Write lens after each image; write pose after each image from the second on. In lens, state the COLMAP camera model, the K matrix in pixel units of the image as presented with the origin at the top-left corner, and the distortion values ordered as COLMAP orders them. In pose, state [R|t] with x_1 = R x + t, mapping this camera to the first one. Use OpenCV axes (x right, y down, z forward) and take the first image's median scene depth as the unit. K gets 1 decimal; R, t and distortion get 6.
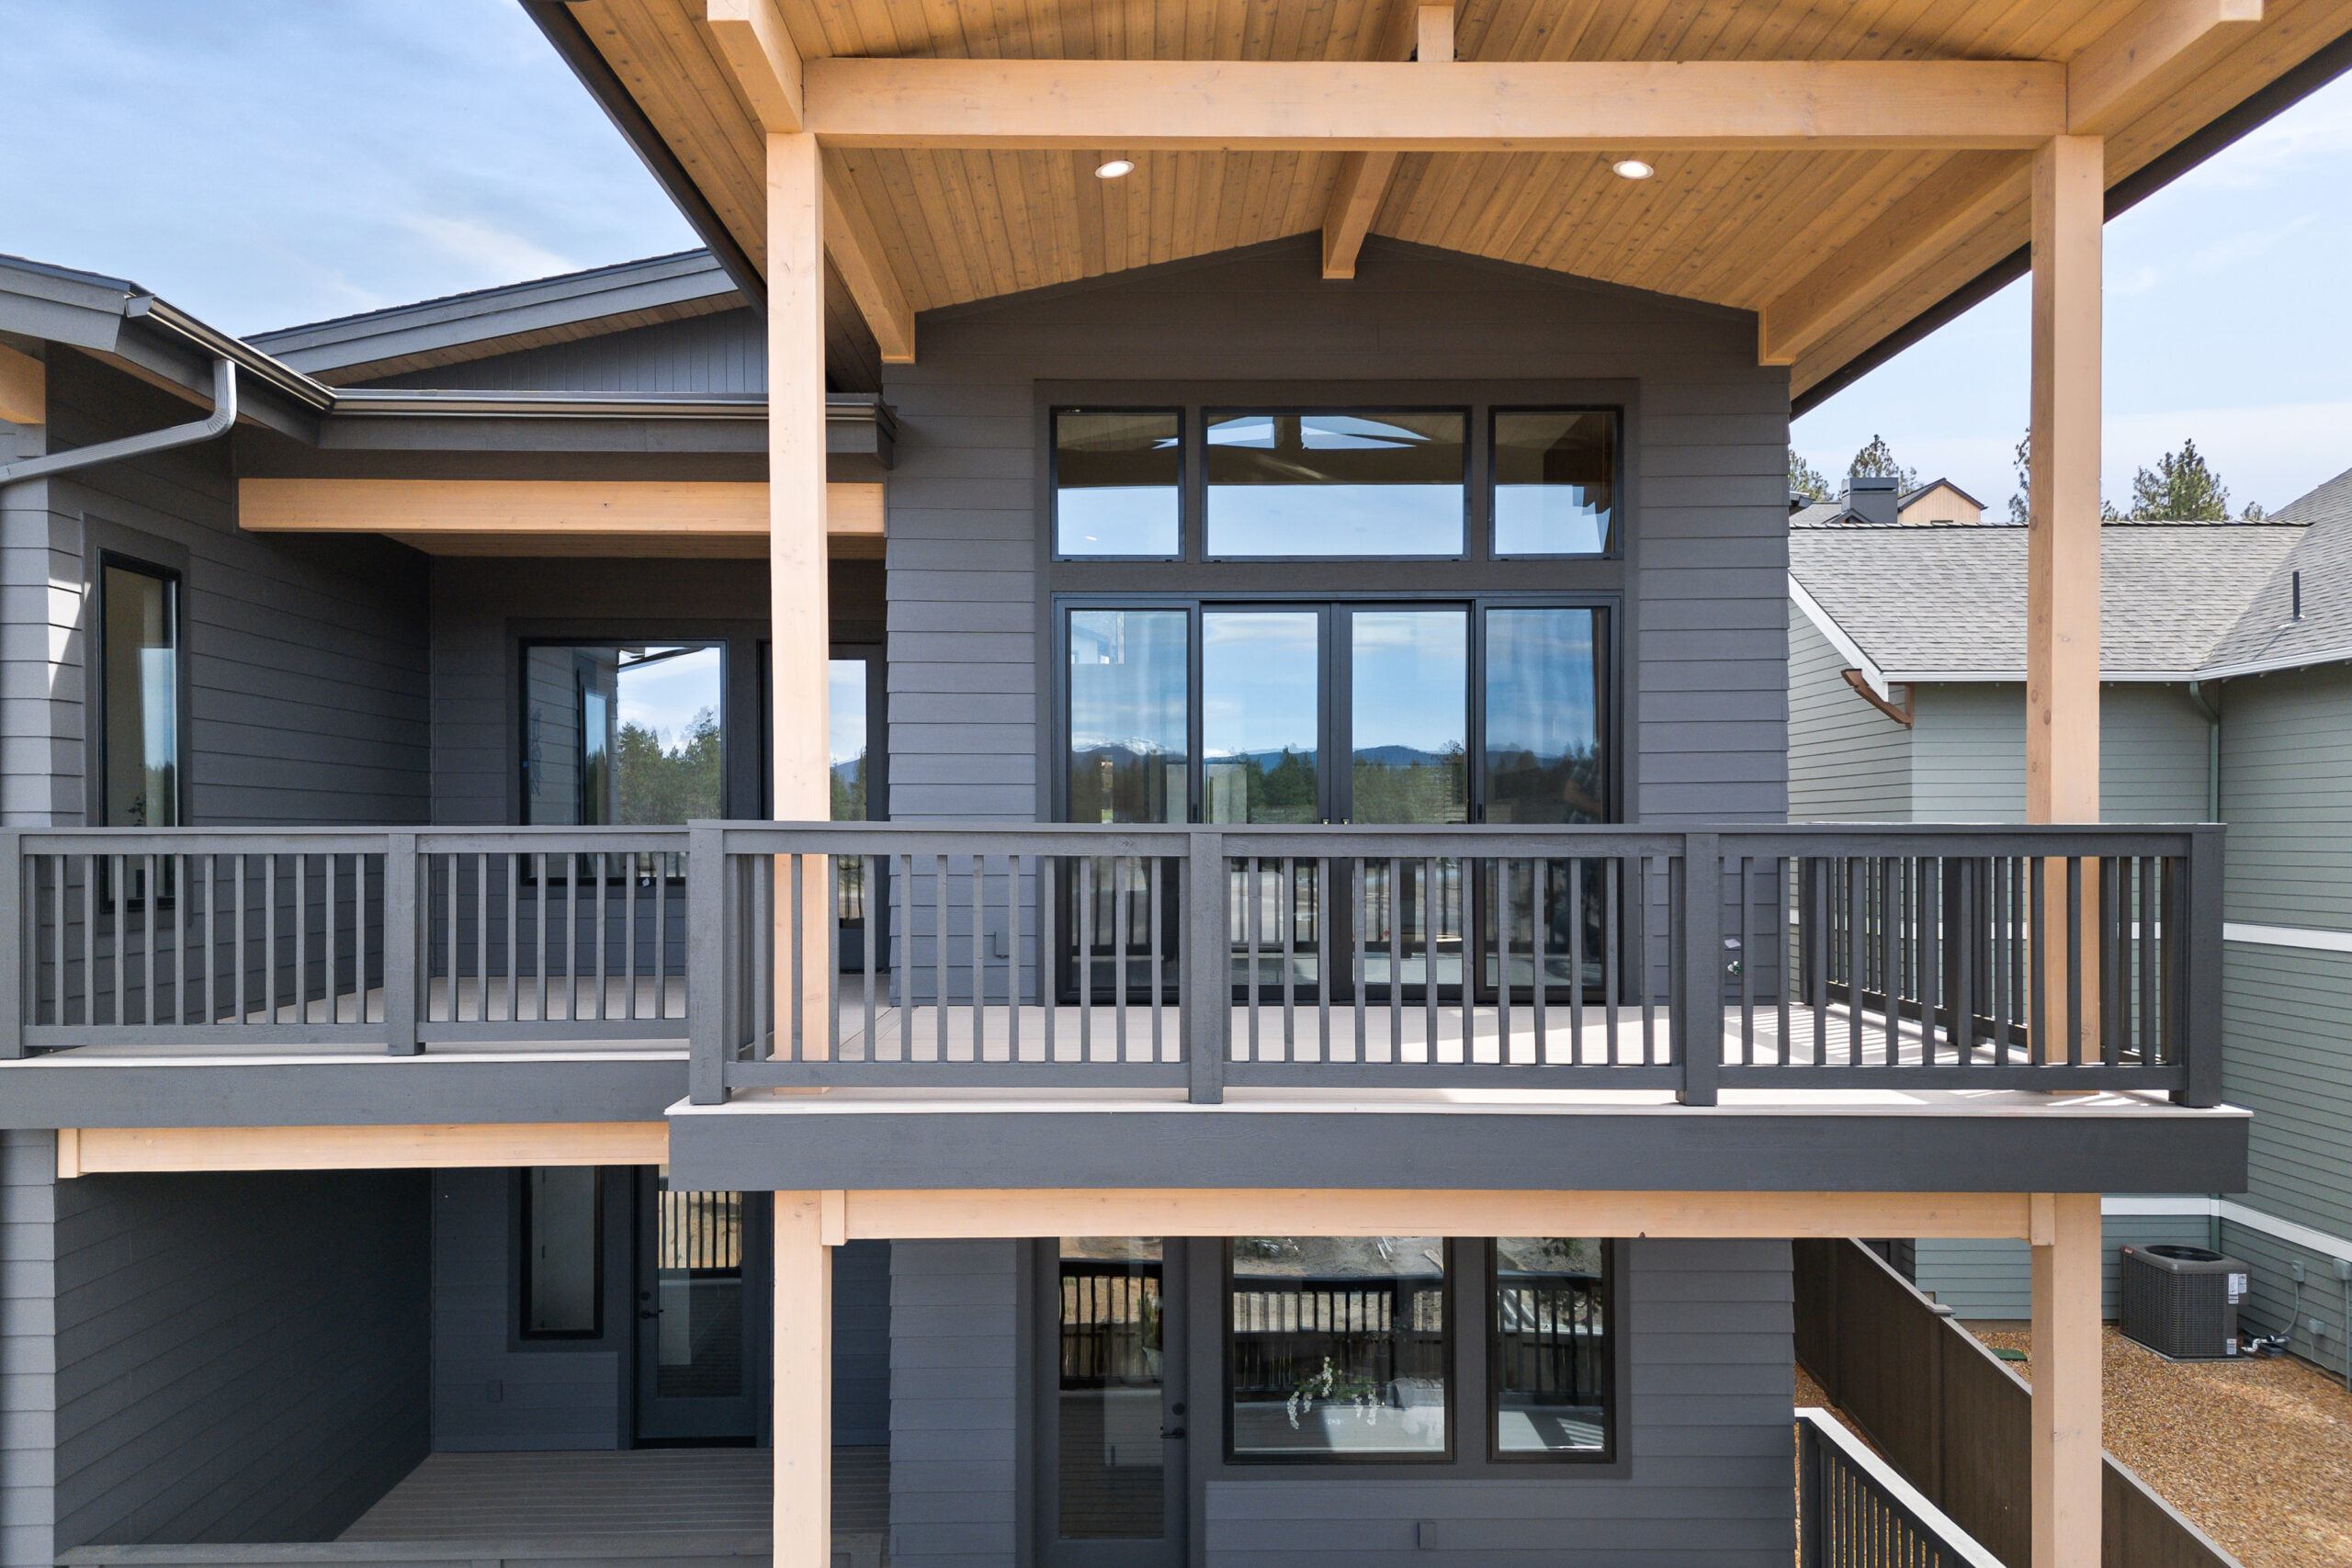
lens RADIAL K [[1779.8, 0, 1213.1], [0, 1779.8, 881.2], [0, 0, 1]] dist [0.061742, -0.051425]
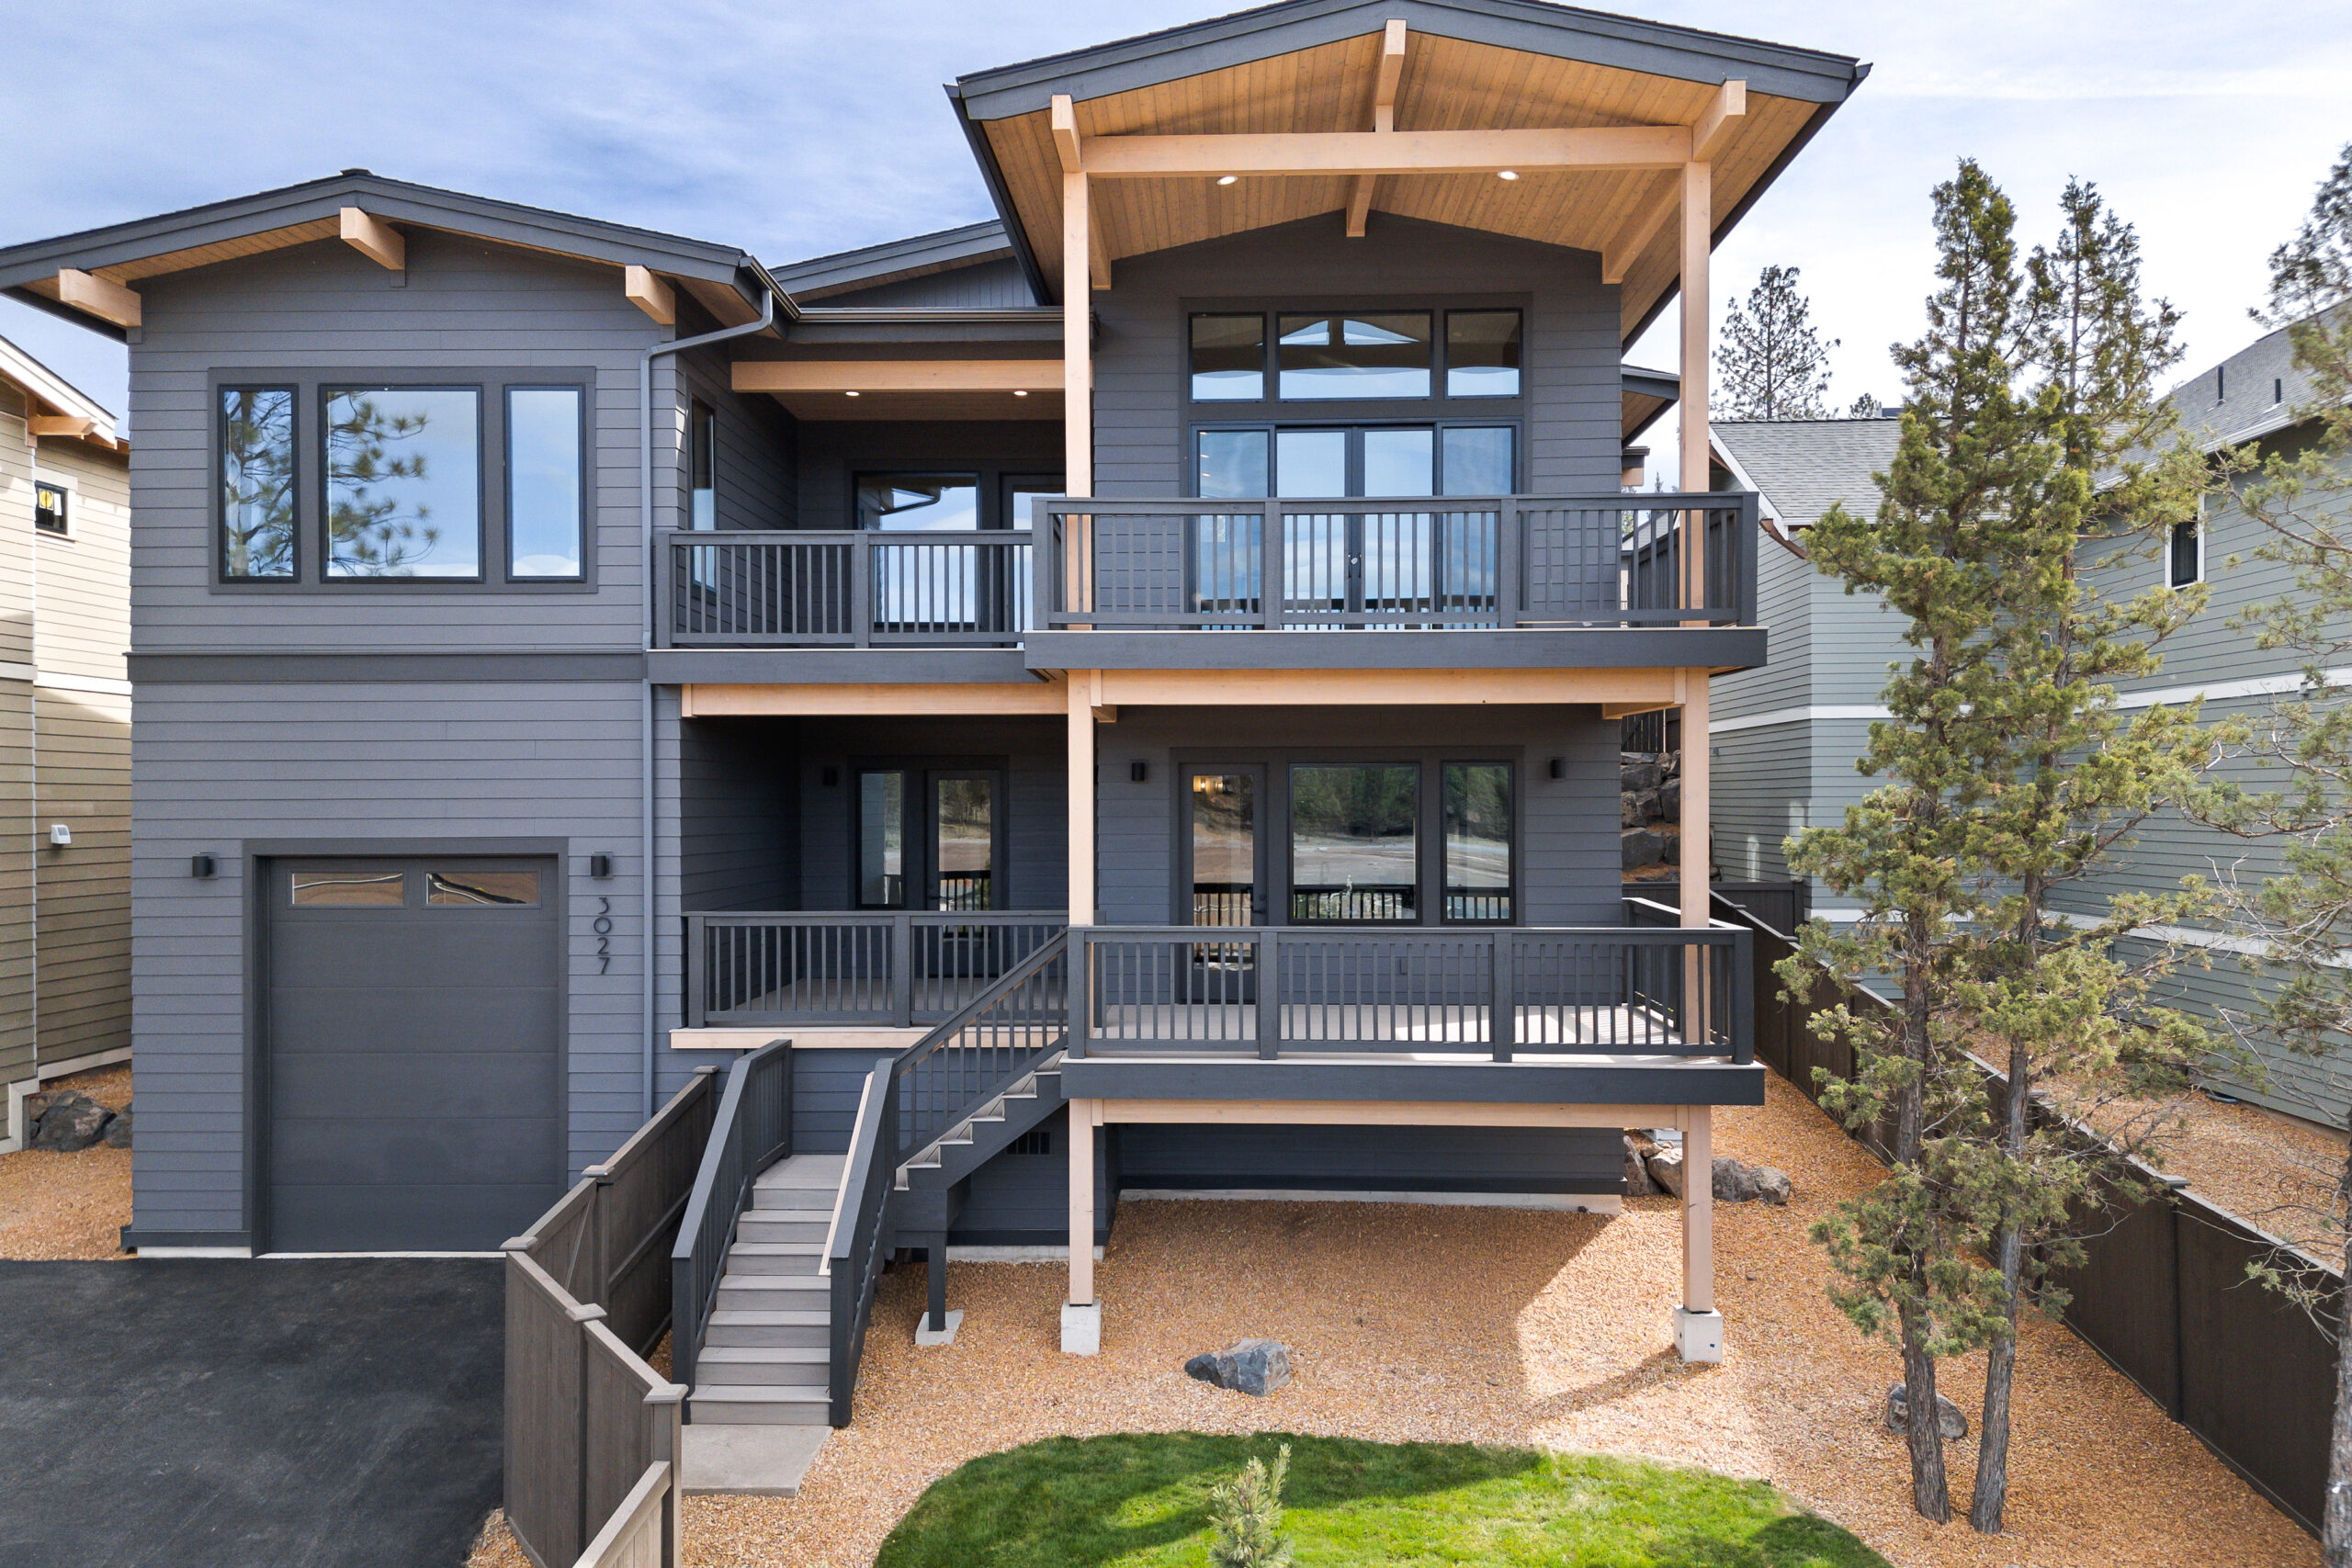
lens RADIAL K [[1779.8, 0, 1240.9], [0, 1779.8, 836.0], [0, 0, 1]] dist [0.061742, -0.051425]
pose [[0.999331, -0.003236, -0.036418, 0.026007], [0.003213, 0.999995, -0.000683, 0.290872], [0.036420, 0.000565, 0.999336, -0.874932]]
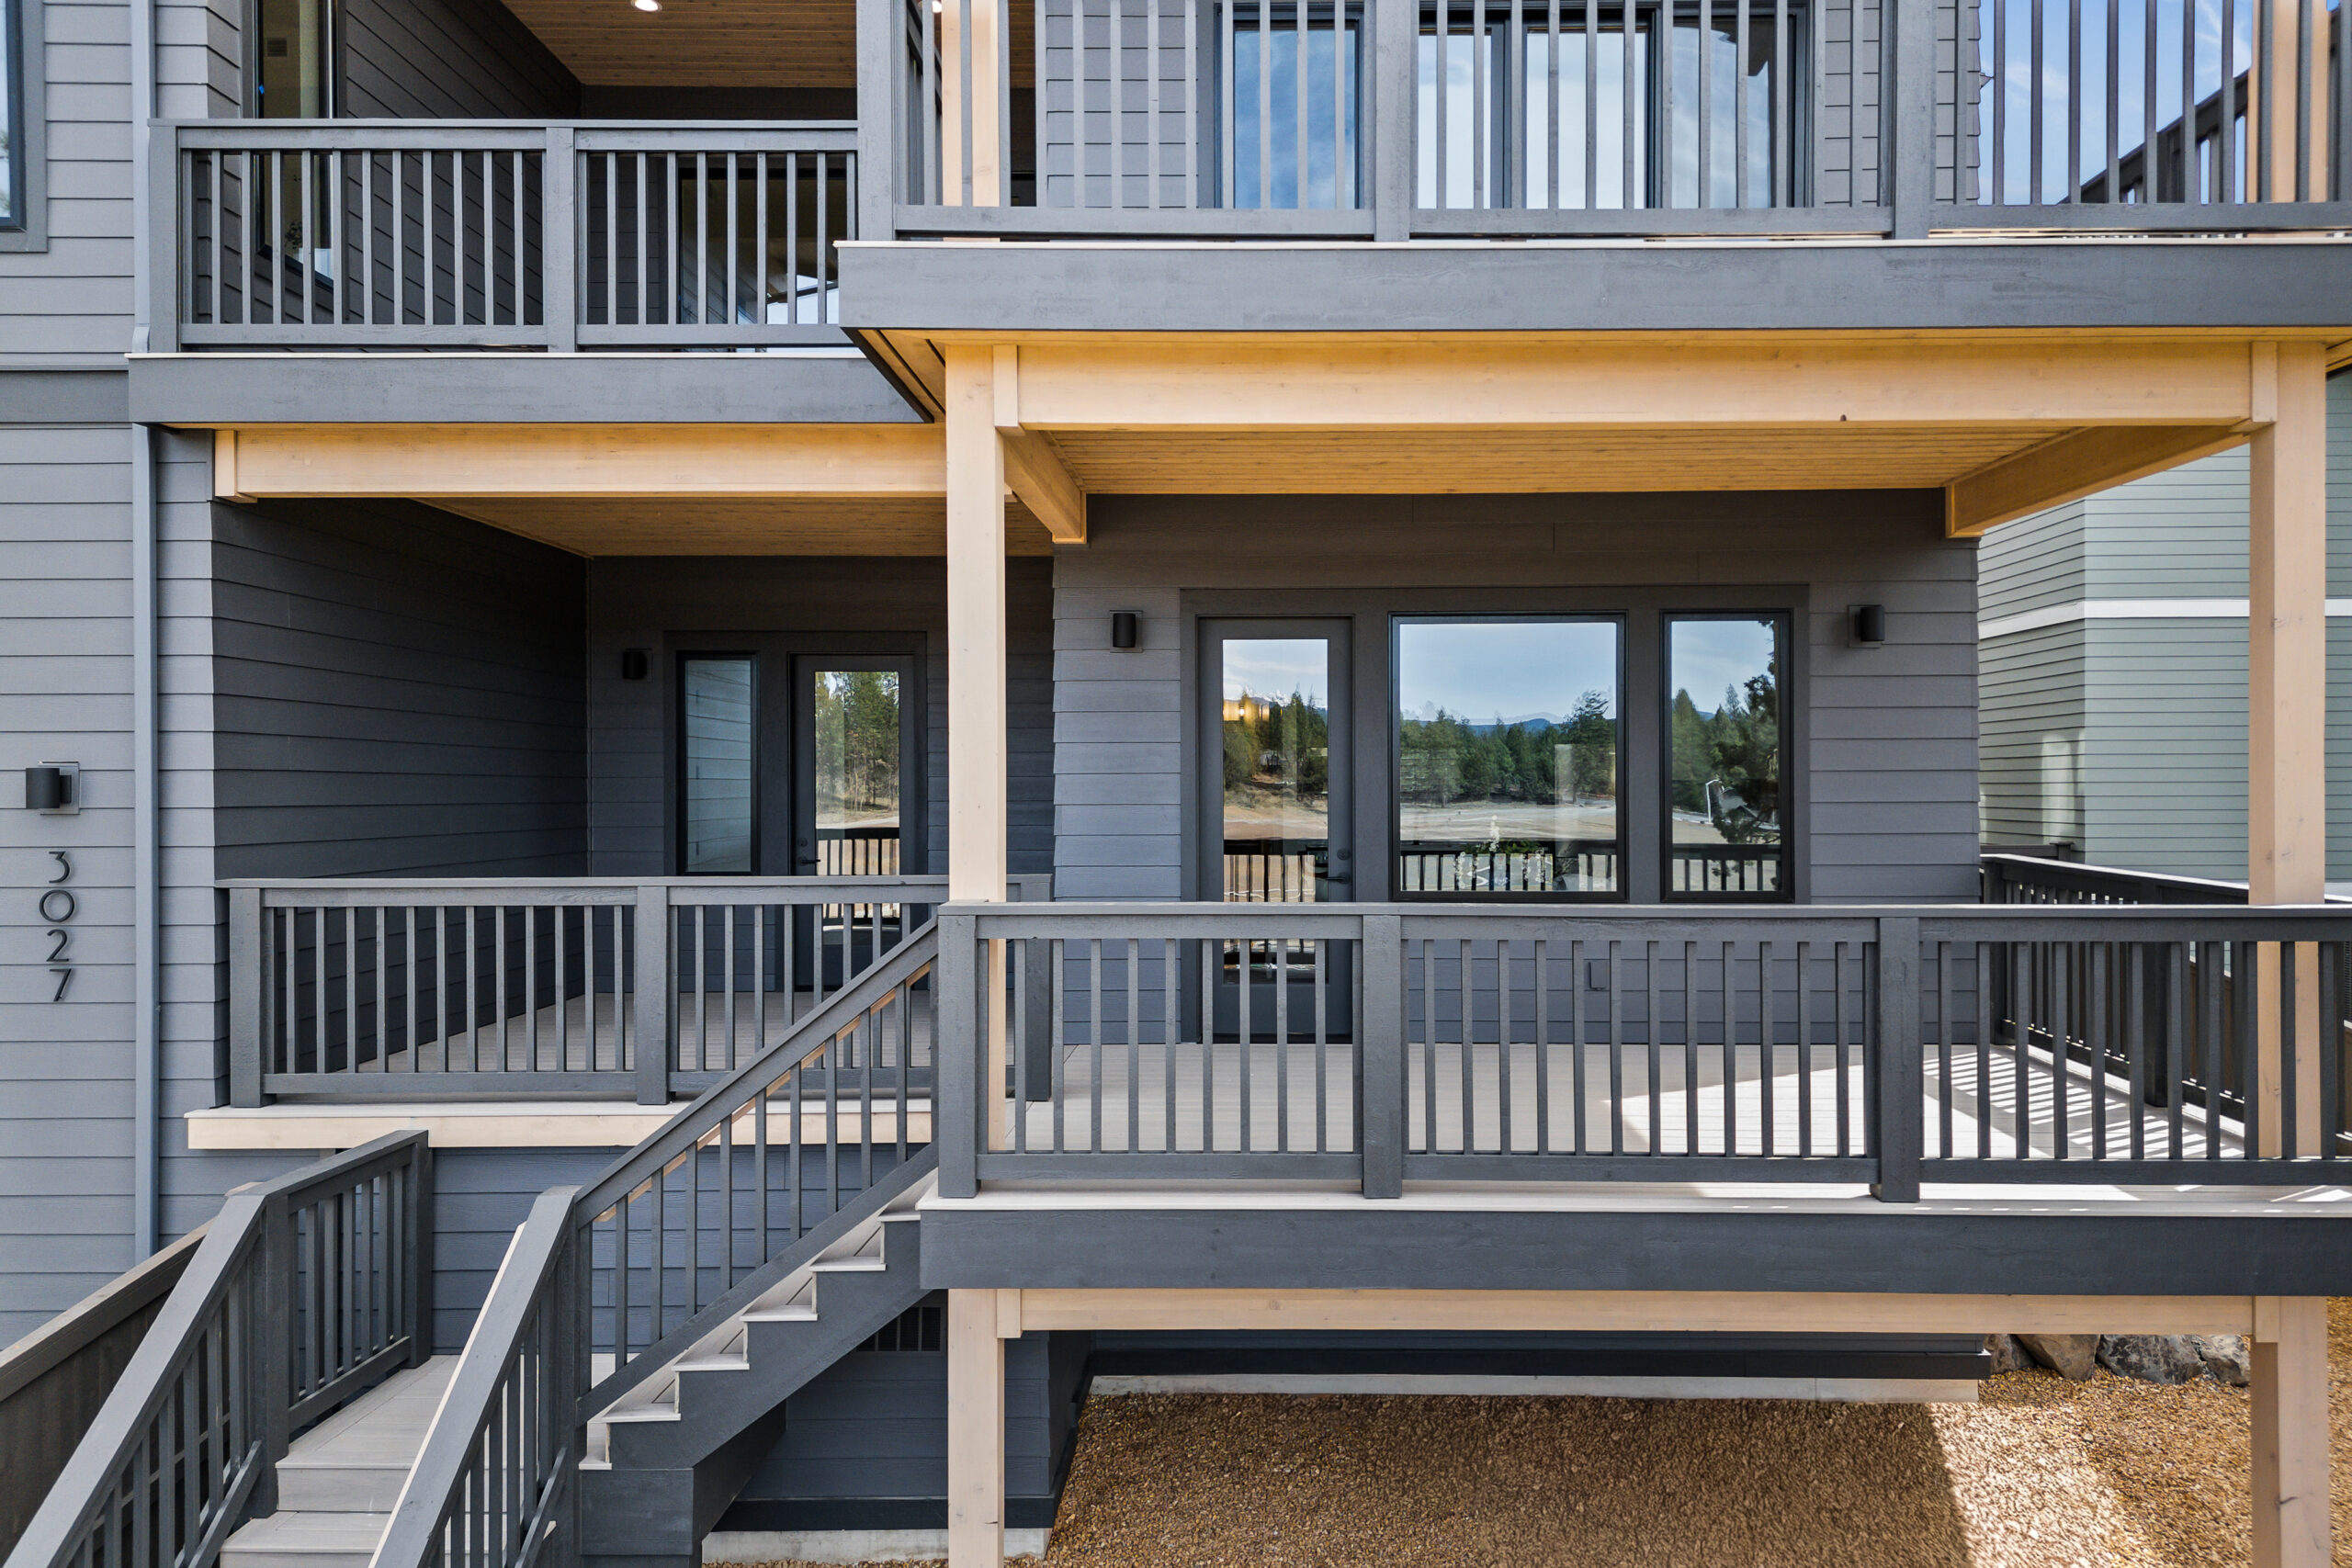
lens RADIAL K [[1779.8, 0, 1317.8], [0, 1779.8, 801.2], [0, 0, 1]] dist [0.061742, -0.051425]
pose [[0.999860, -0.004287, -0.016158, -0.023809], [0.004121, 0.999939, -0.010246, 0.338381], [0.016201, 0.010178, 0.999817, 0.027972]]
